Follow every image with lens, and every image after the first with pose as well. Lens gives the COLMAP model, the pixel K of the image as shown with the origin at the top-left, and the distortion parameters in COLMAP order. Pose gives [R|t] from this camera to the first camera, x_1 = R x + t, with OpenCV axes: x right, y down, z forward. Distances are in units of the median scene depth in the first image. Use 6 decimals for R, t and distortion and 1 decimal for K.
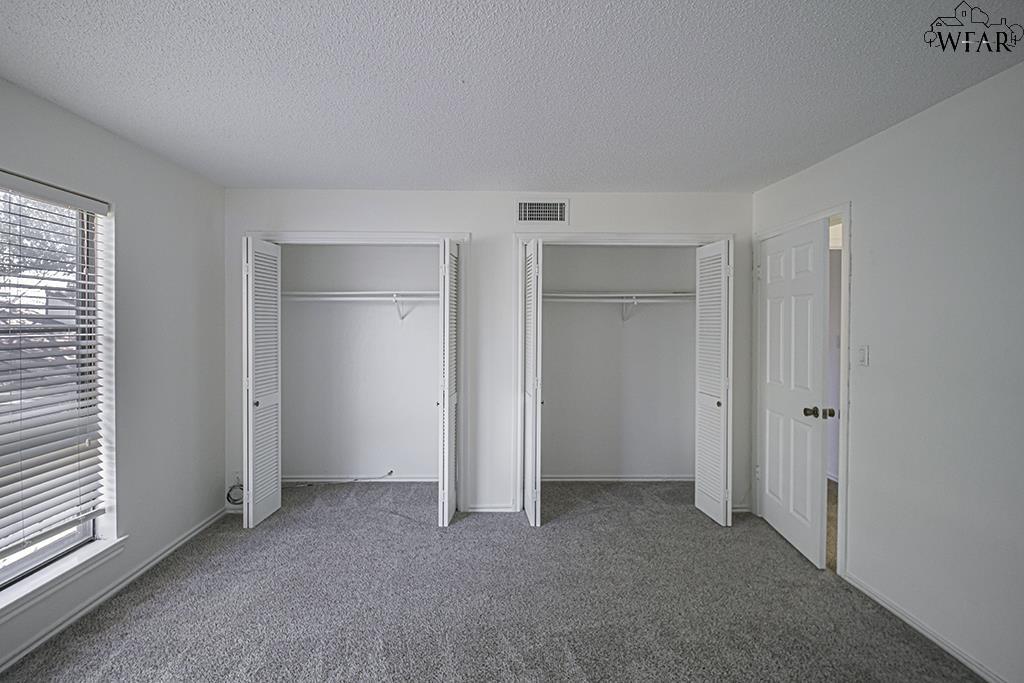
lens RADIAL K [[513.6, 0, 450.0], [0, 513.6, 329.9], [0, 0, 1]] dist [0.000278, -0.000151]
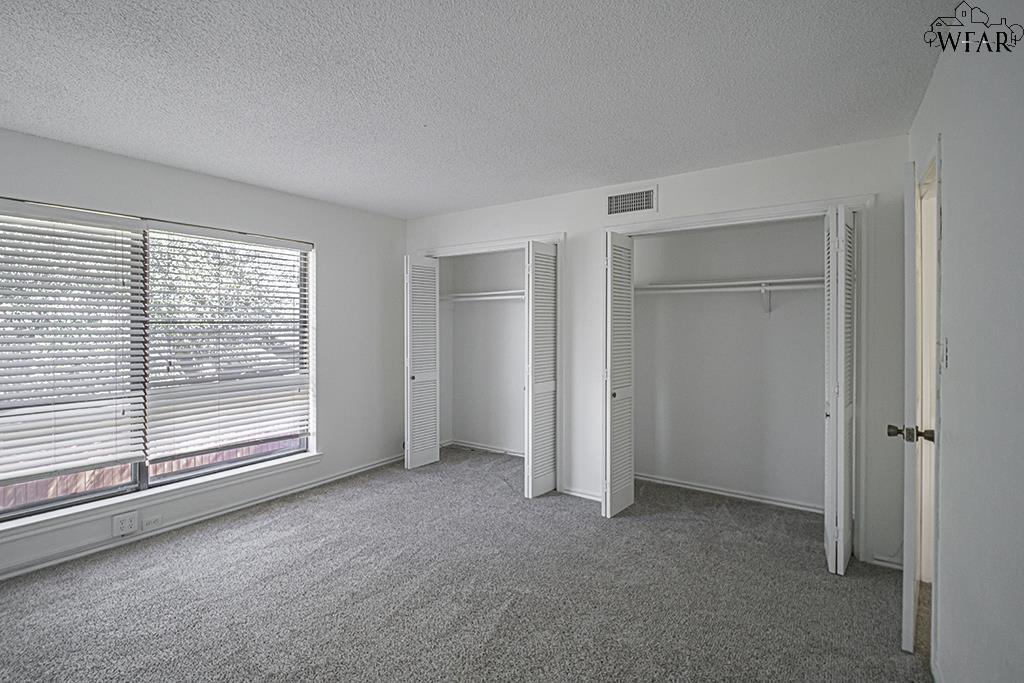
lens RADIAL K [[500.8, 0, 458.6], [0, 500.8, 328.7], [0, 0, 1]] dist [-0.004402, -0.001776]
pose [[0.777047, 0.003888, -0.629431, 0.532205], [-0.007593, 0.999966, -0.003196, 0.017290], [0.629397, 0.007263, 0.777050, 0.049795]]
